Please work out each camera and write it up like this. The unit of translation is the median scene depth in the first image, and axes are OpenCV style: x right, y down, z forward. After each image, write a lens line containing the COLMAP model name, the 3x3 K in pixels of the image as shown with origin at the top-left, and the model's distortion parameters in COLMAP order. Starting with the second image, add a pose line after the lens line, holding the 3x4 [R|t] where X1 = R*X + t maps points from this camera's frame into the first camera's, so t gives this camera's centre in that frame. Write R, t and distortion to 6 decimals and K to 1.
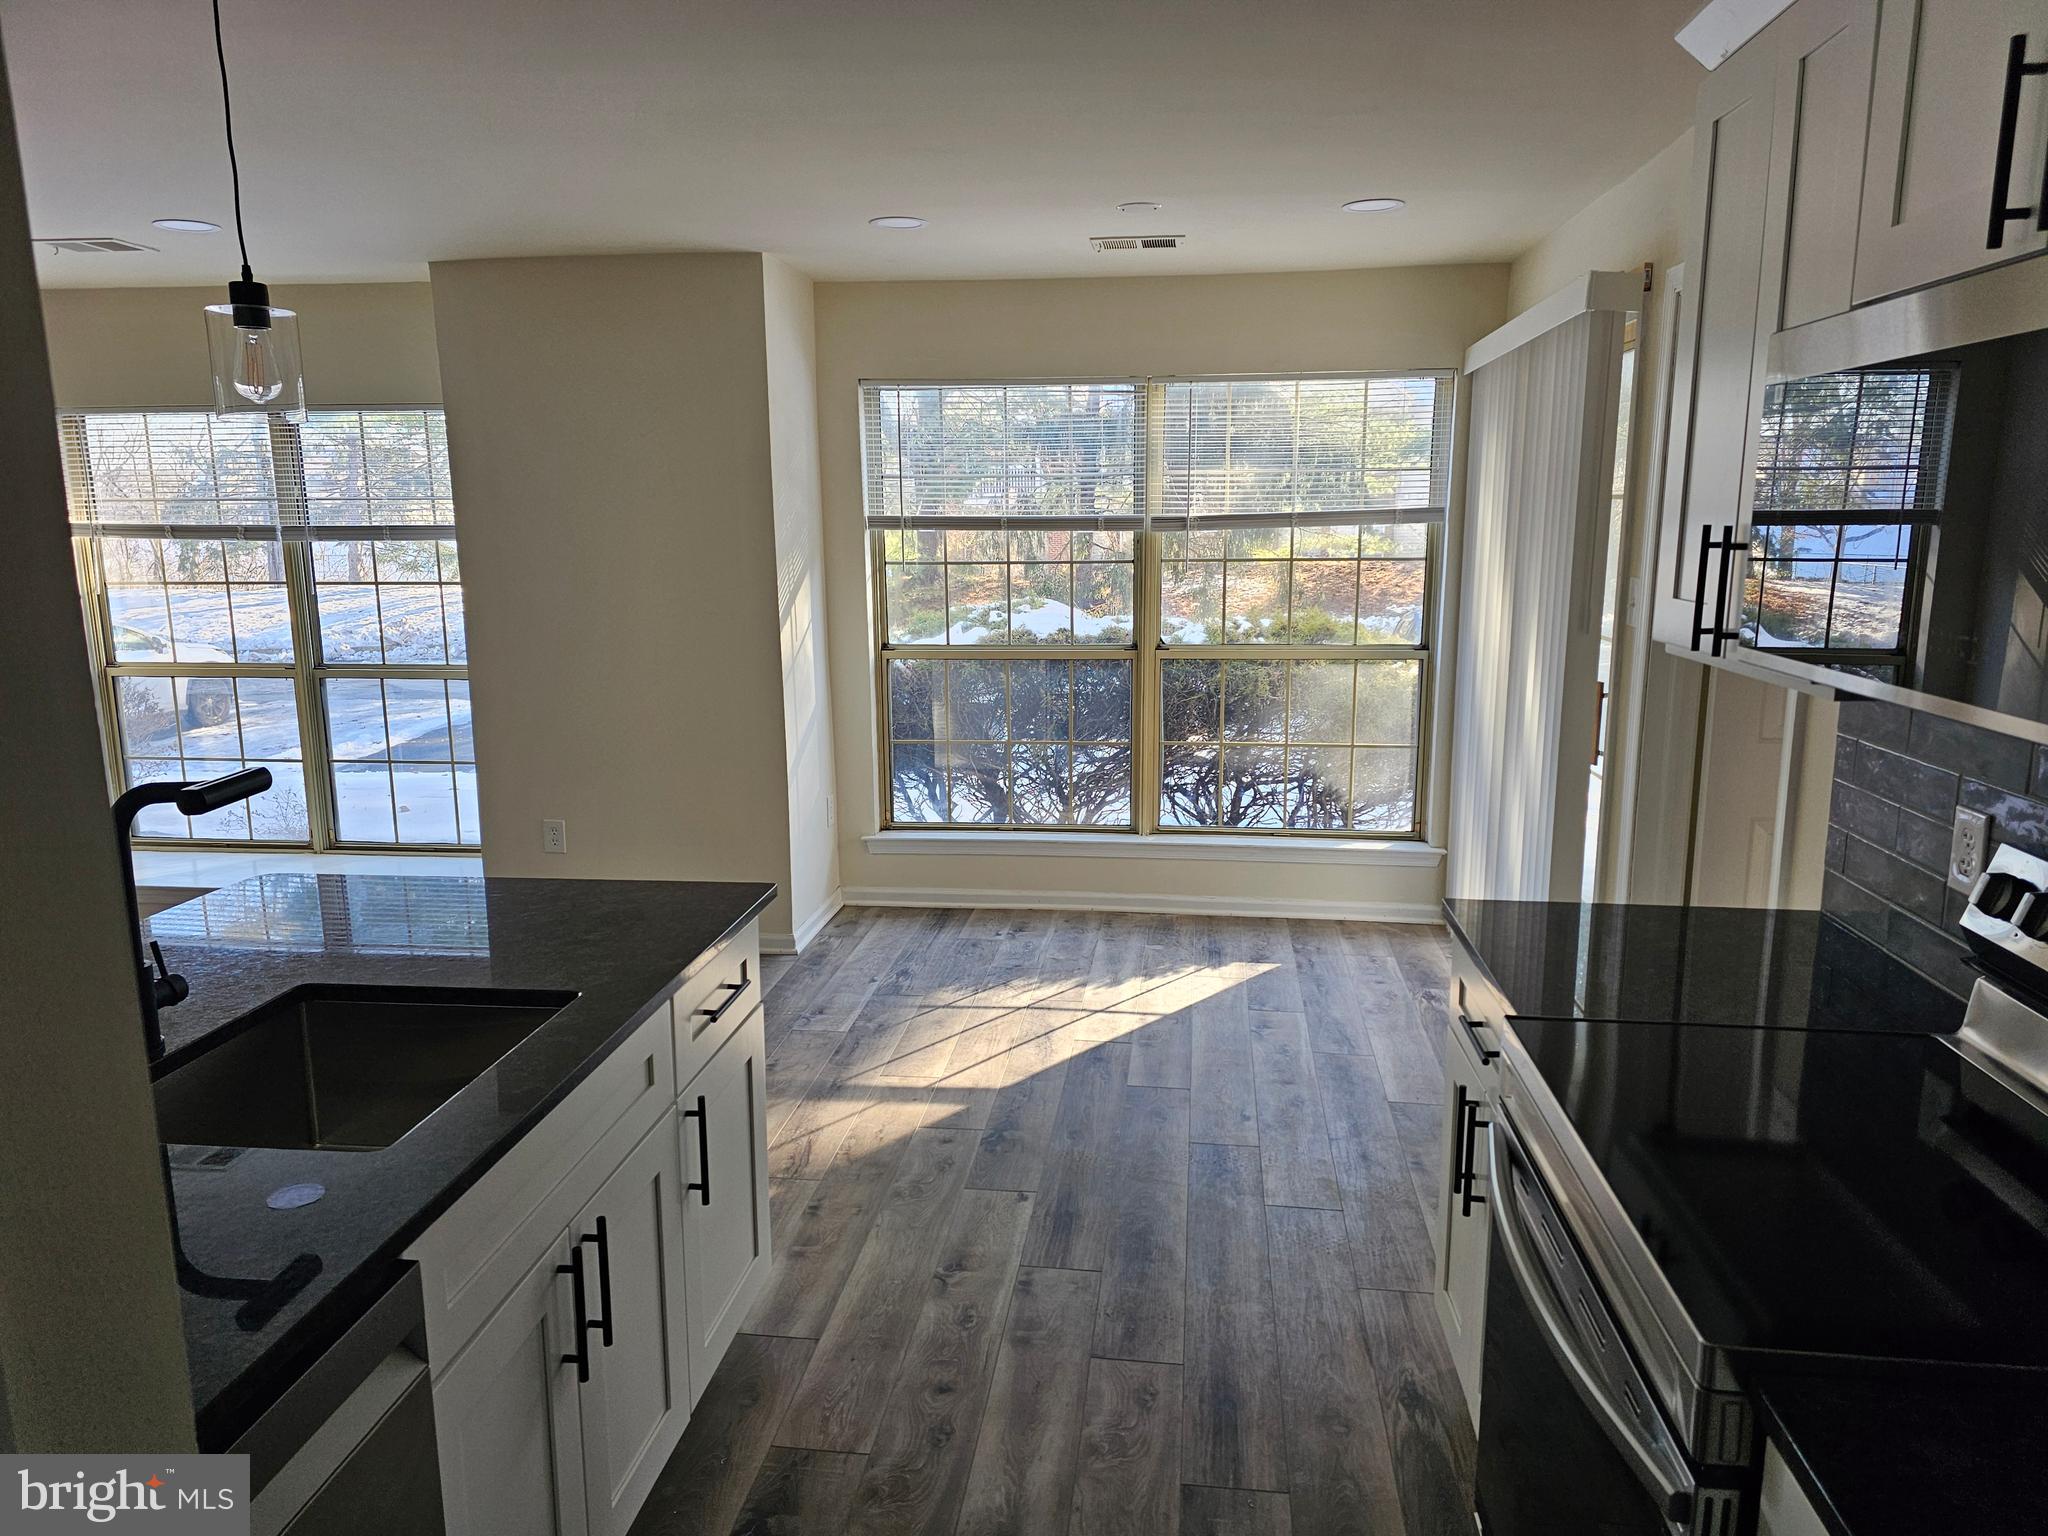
lens RADIAL K [[1351.9, 0, 1025.4], [0, 1351.9, 765.8], [0, 0, 1]] dist [0.078074, -0.058171]
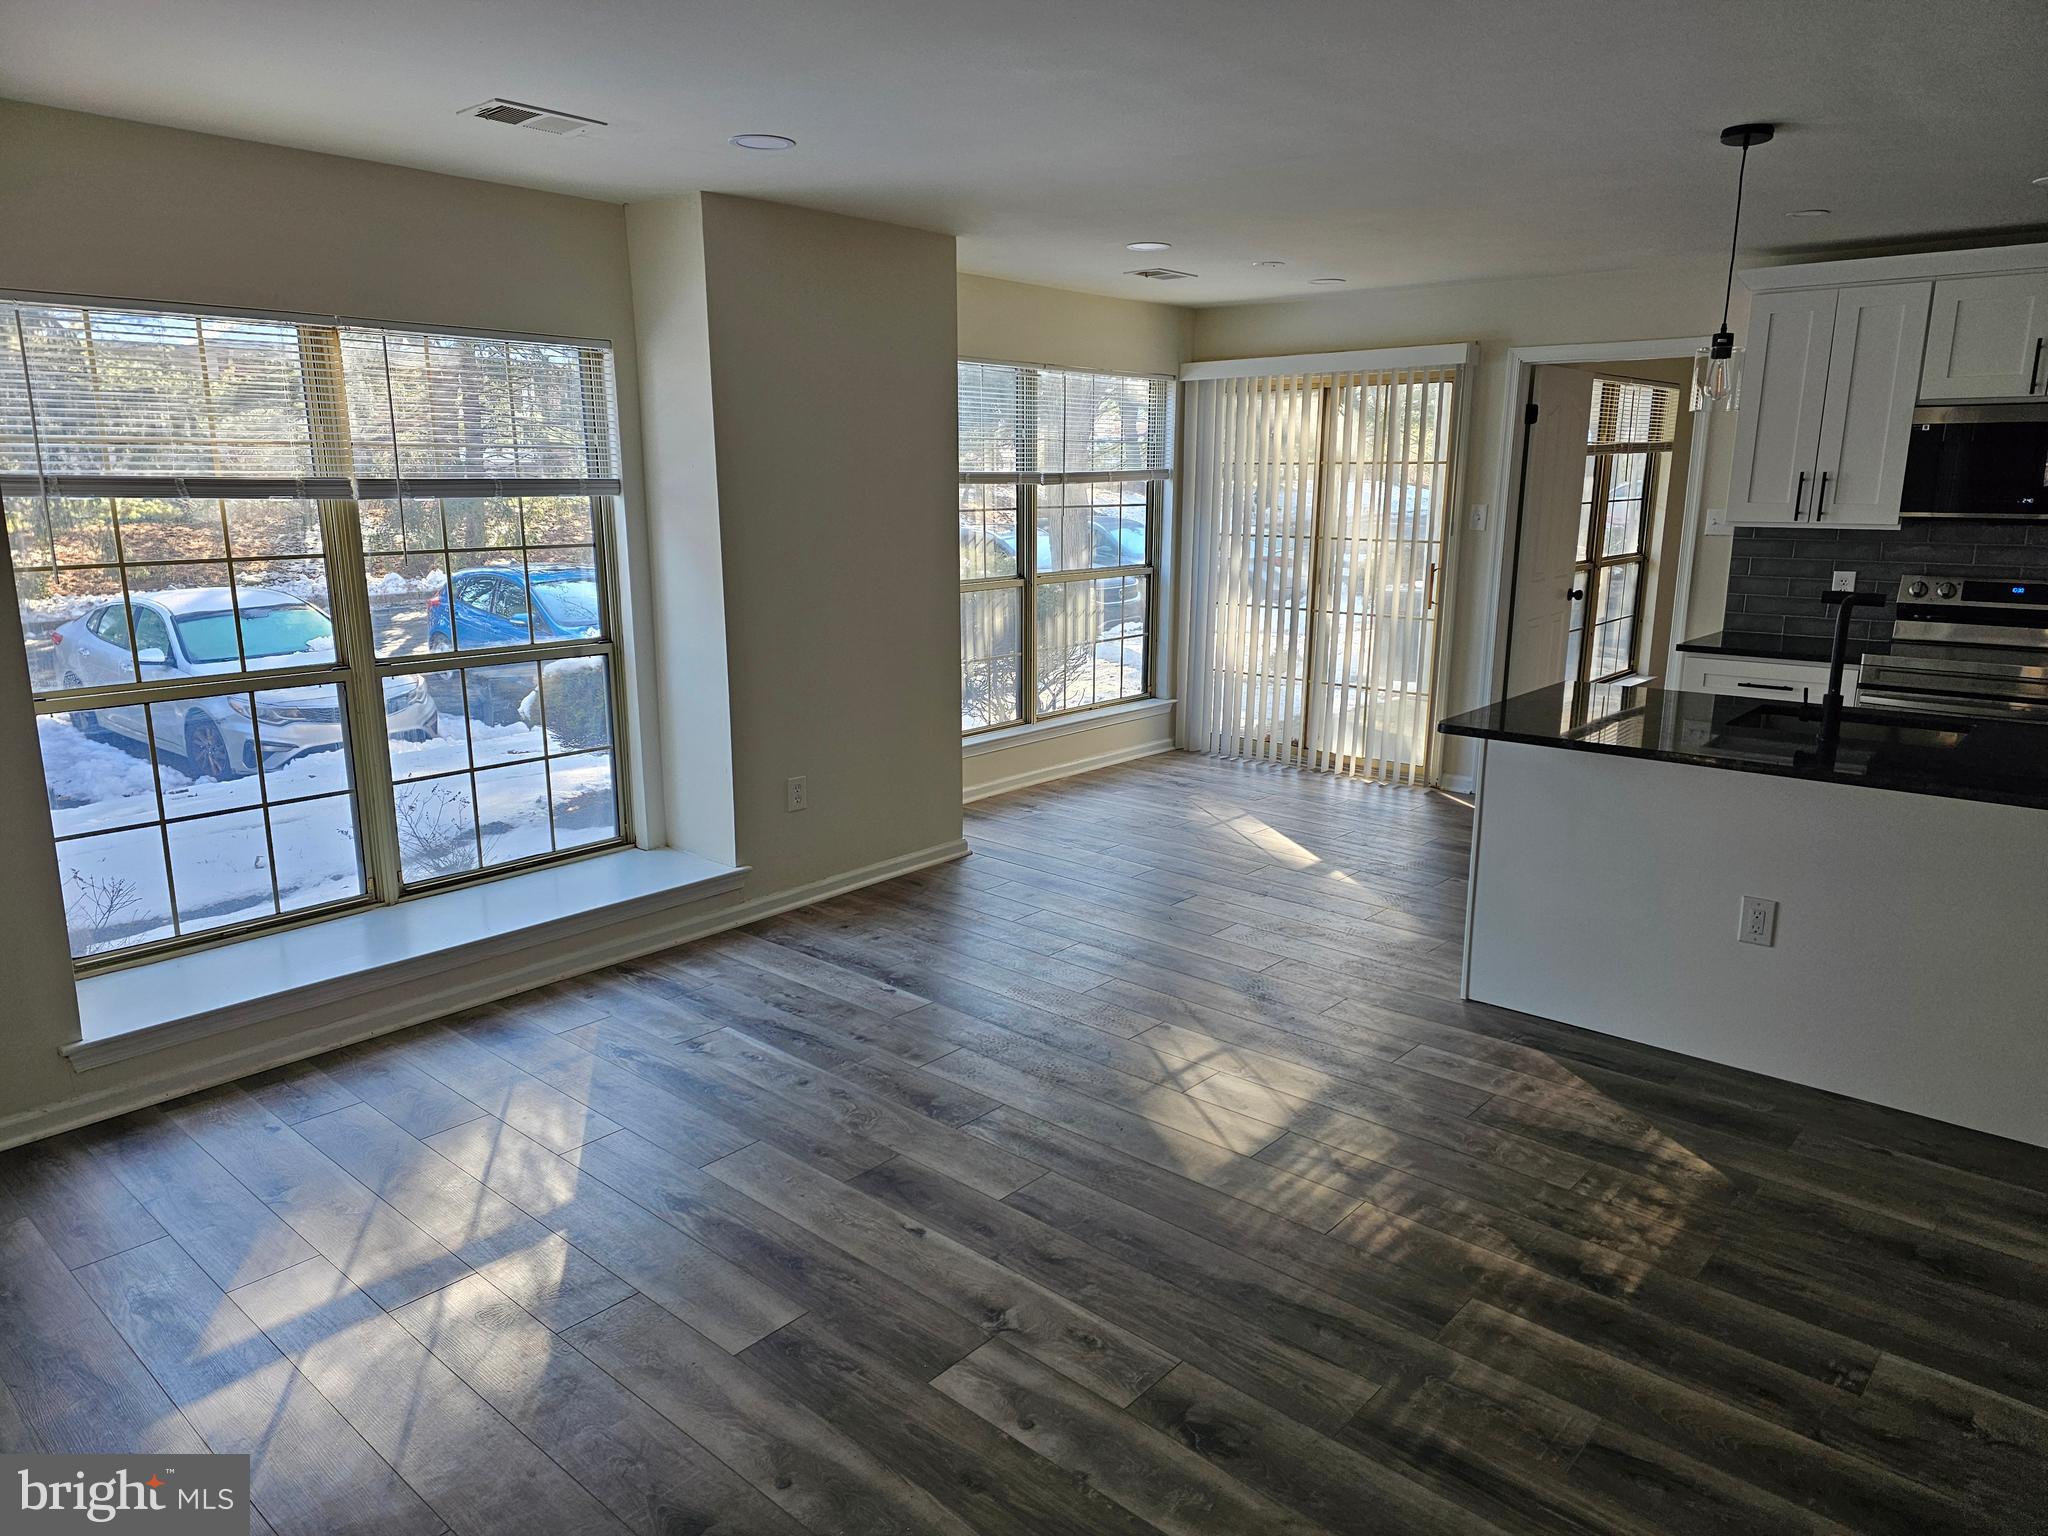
lens RADIAL K [[1351.9, 0, 1033.7], [0, 1351.9, 769.4], [0, 0, 1]] dist [0.078074, -0.058171]
pose [[0.550970, -0.171843, 0.816641, -1.788083], [0.150140, 0.983014, 0.105555, -0.076782], [-0.820908, 0.064453, 0.567412, 0.509468]]
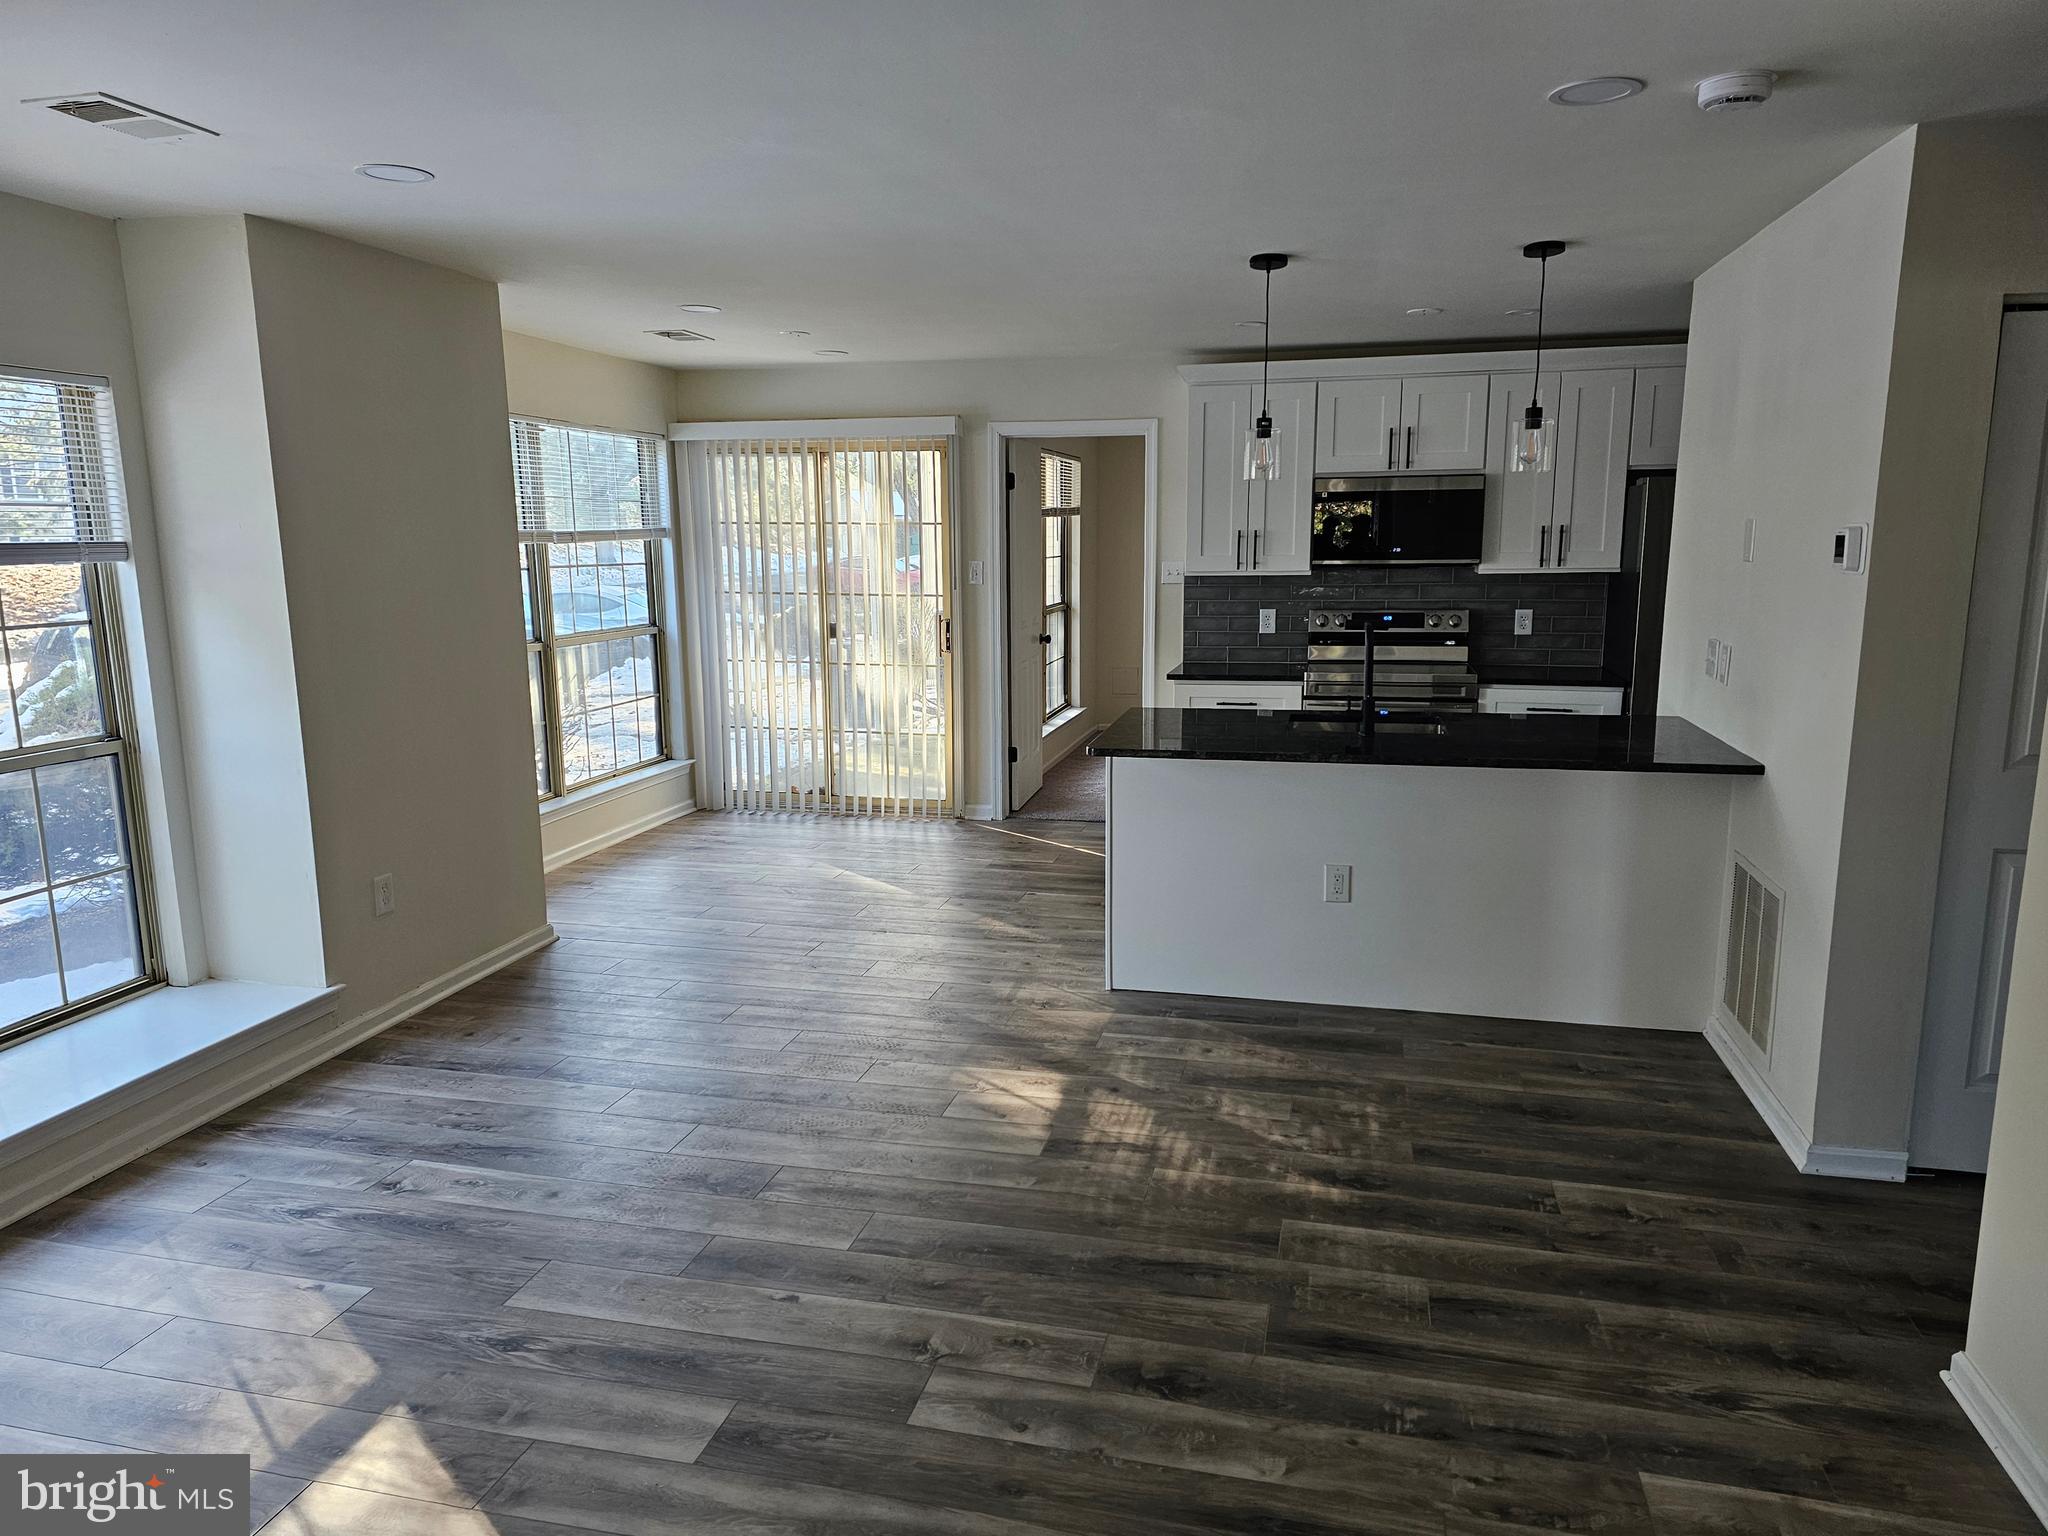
lens RADIAL K [[1351.9, 0, 1024.5], [0, 1351.9, 772.5], [0, 0, 1]] dist [0.078074, -0.058171]
pose [[0.103413, -0.168846, 0.980203, -1.953917], [0.192578, 0.970237, 0.146812, -0.127519], [-0.975817, 0.173583, 0.132851, 0.804406]]
